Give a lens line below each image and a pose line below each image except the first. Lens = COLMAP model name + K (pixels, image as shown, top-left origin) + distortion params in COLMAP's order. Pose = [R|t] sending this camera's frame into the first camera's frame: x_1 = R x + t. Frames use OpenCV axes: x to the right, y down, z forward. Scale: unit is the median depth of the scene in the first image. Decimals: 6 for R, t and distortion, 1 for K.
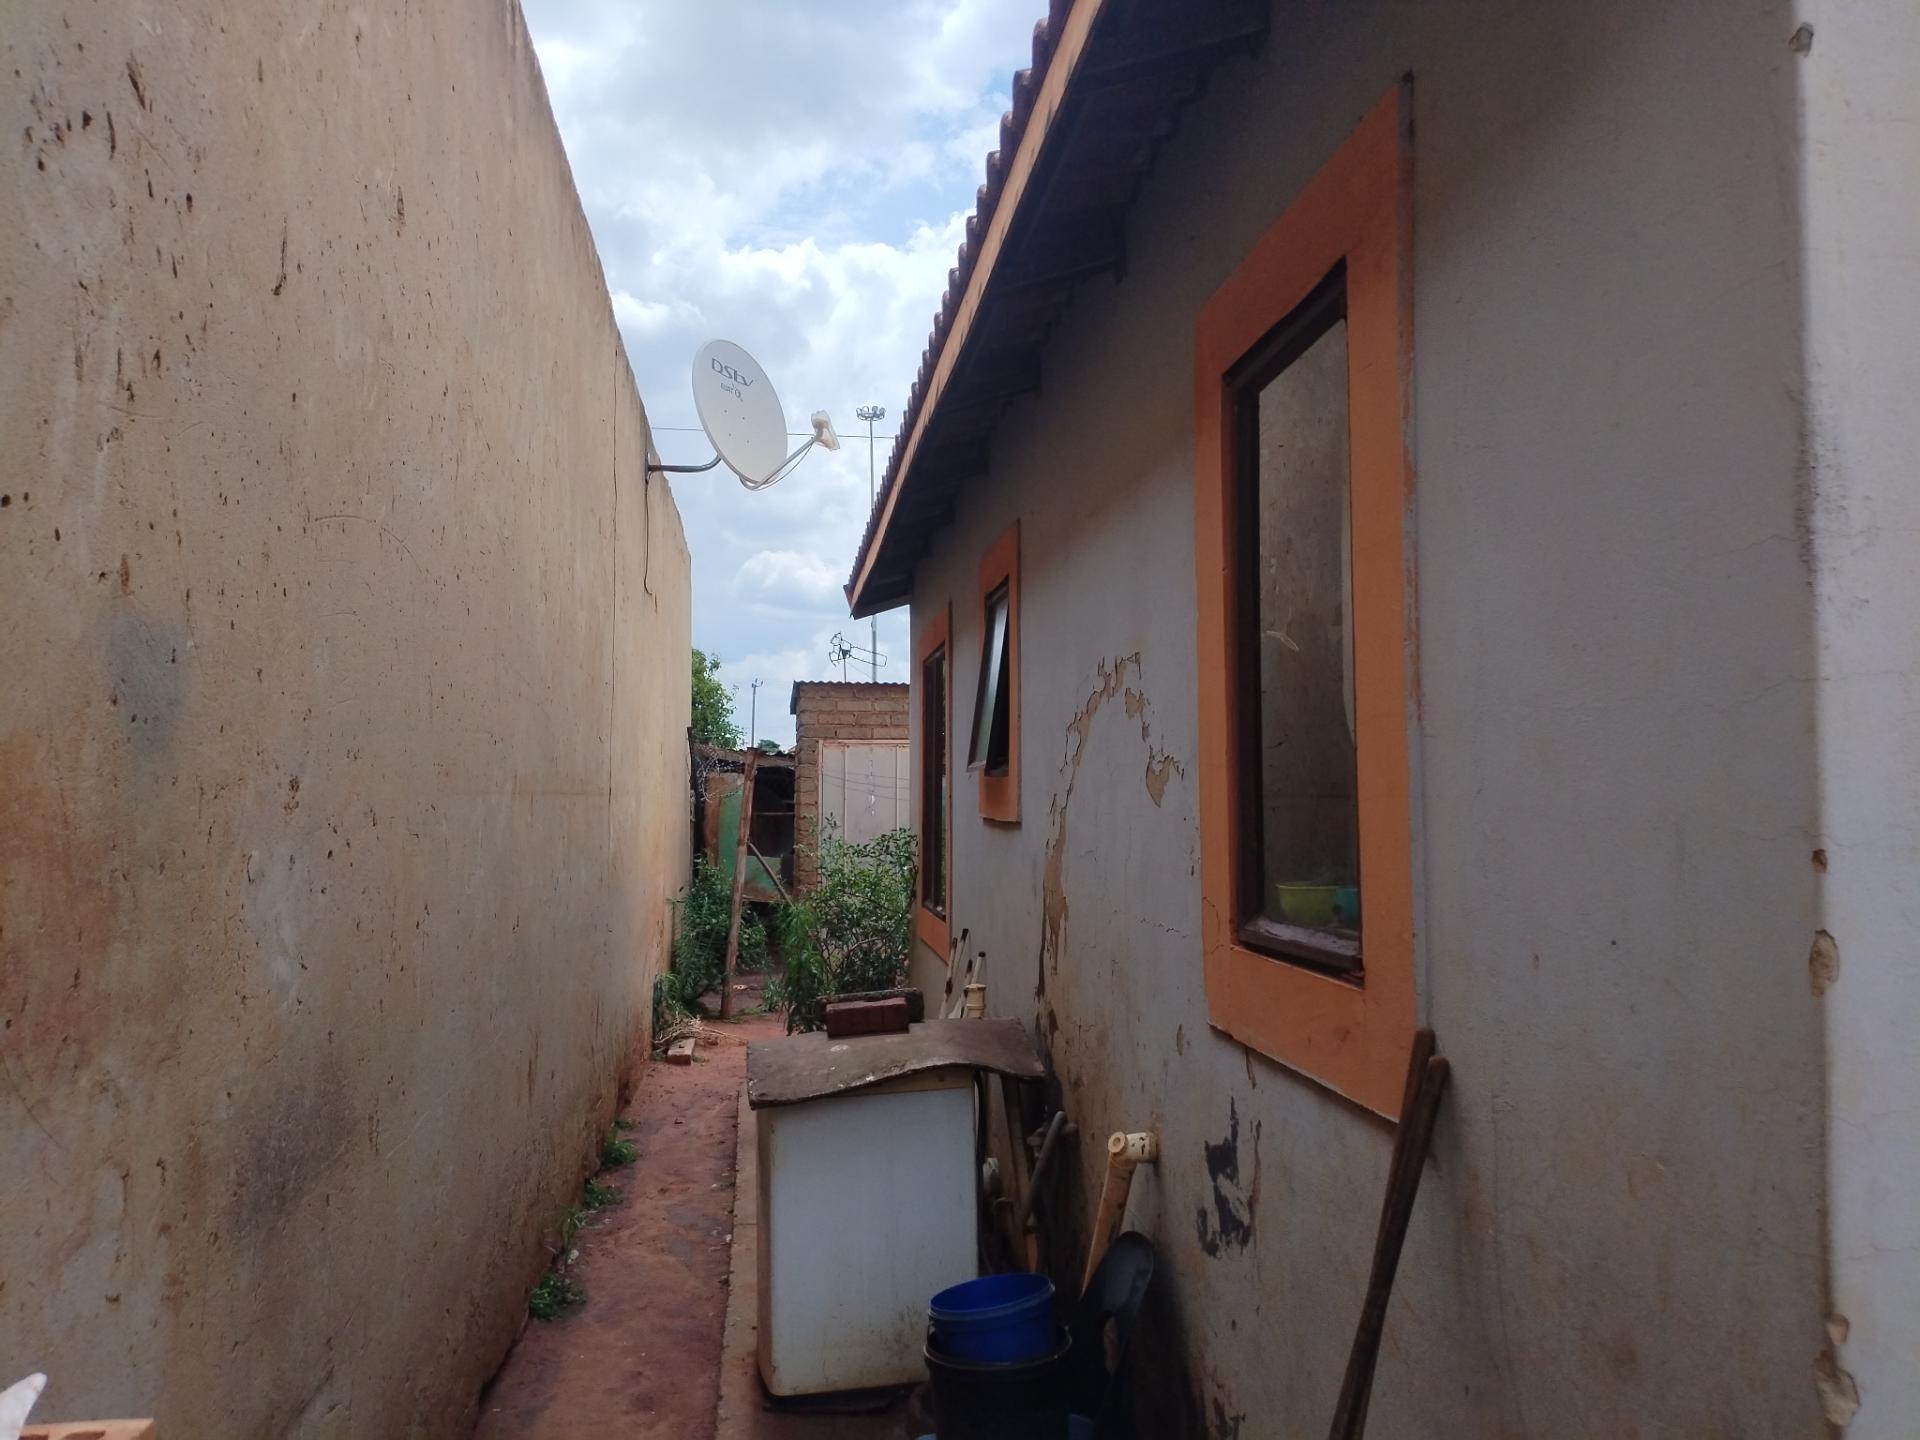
lens RADIAL K [[1448.7, 0, 967.2], [0, 1448.7, 703.2], [0, 0, 1]] dist [0.079355, -0.094533]
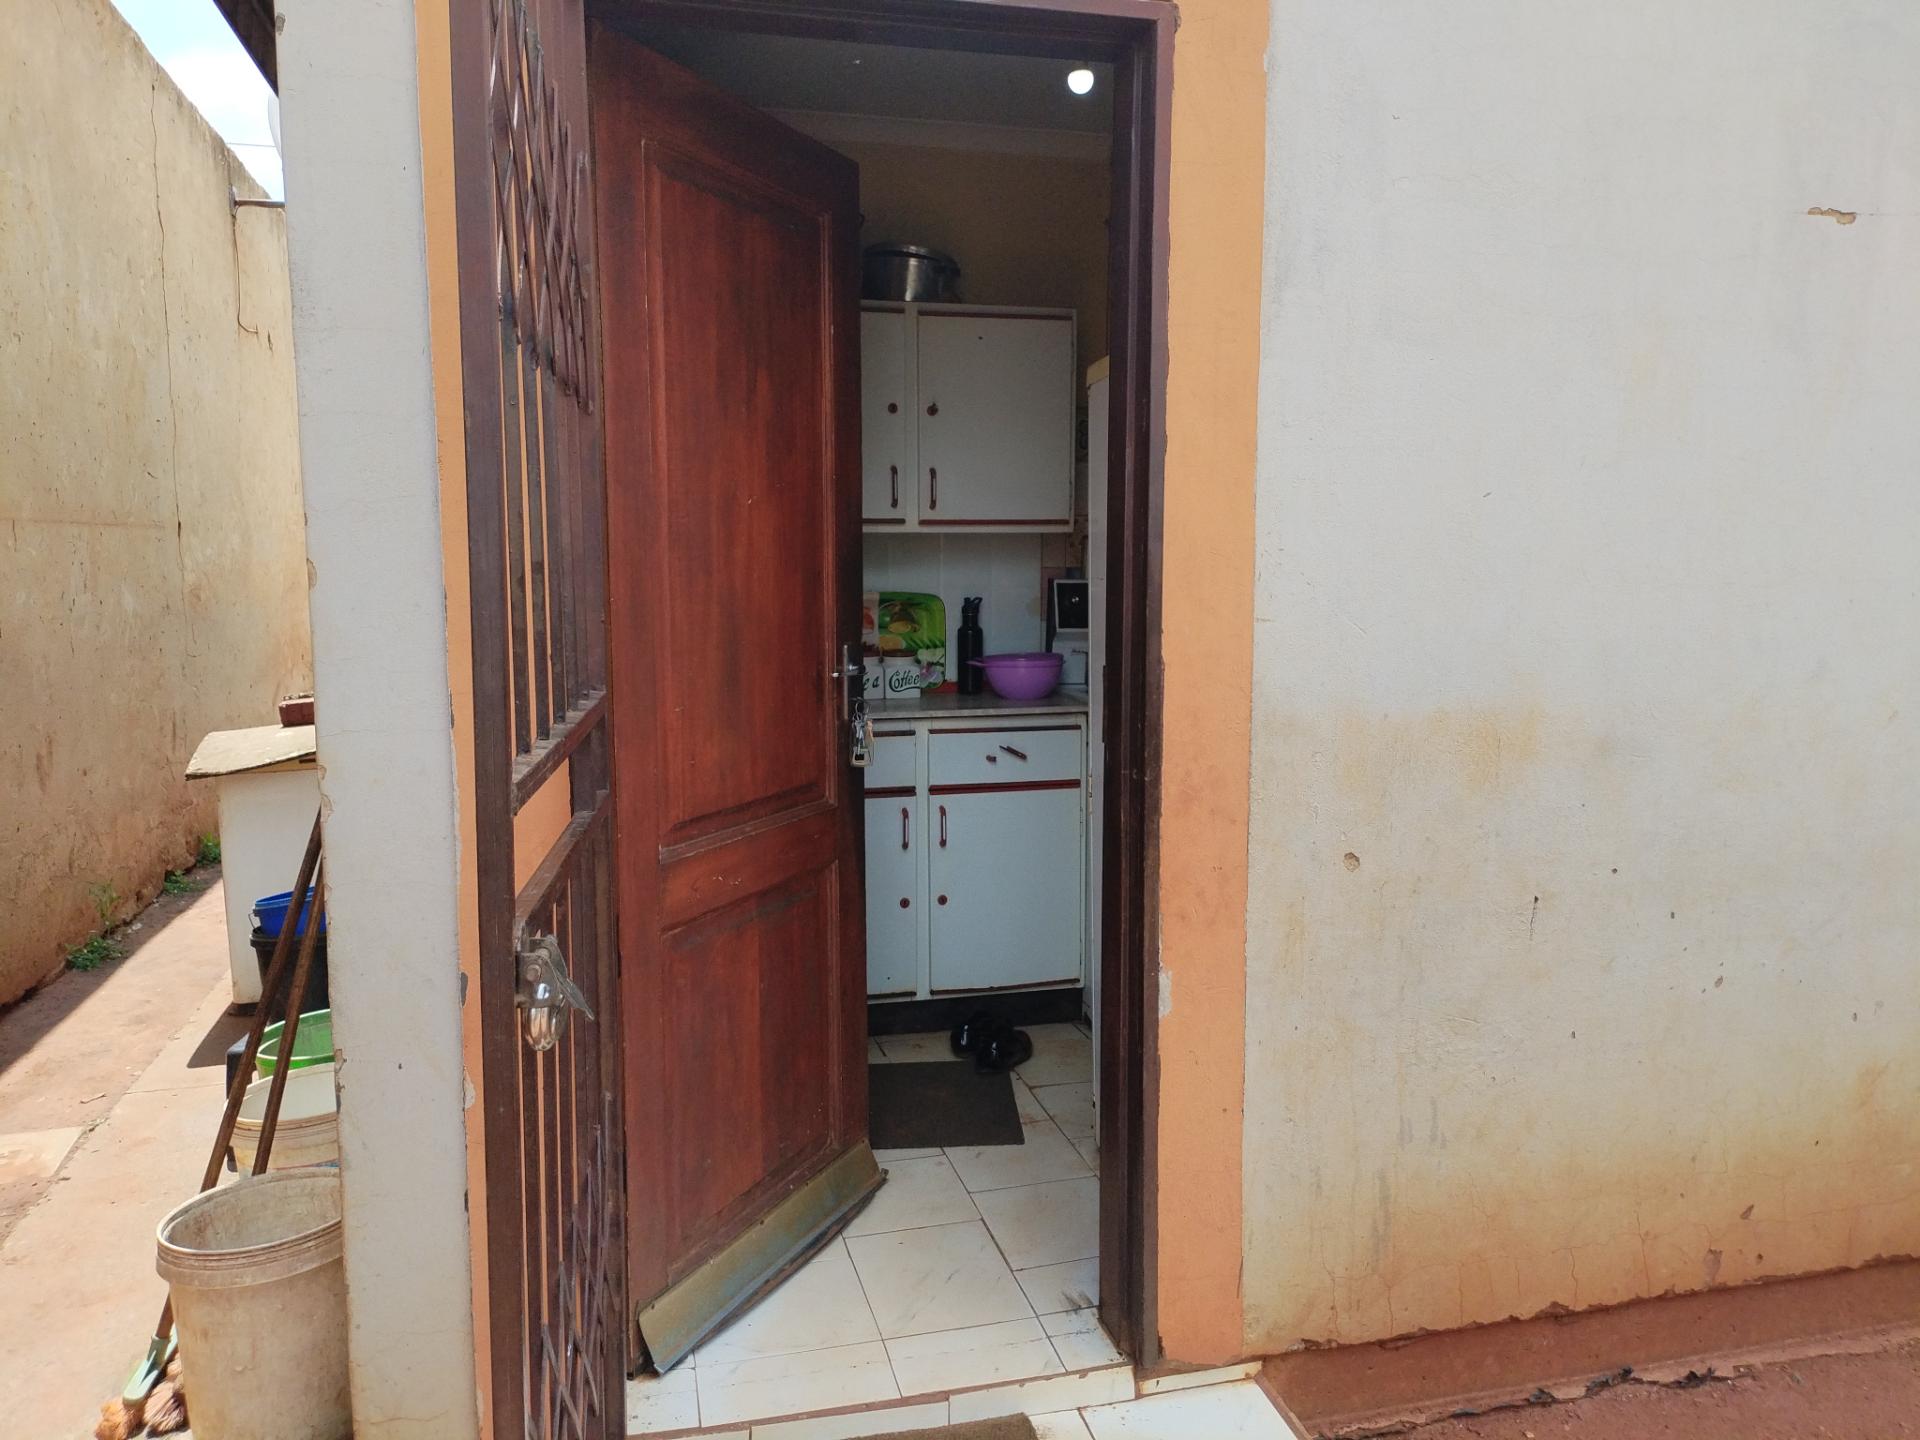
lens RADIAL K [[1448.7, 0, 967.2], [0, 1448.7, 703.2], [0, 0, 1]] dist [0.079355, -0.094533]
pose [[0.991602, -0.021468, 0.127529, 0.229265], [-0.000638, 0.985301, 0.170827, 0.006254], [-0.129322, -0.169473, 0.977013, -0.175631]]
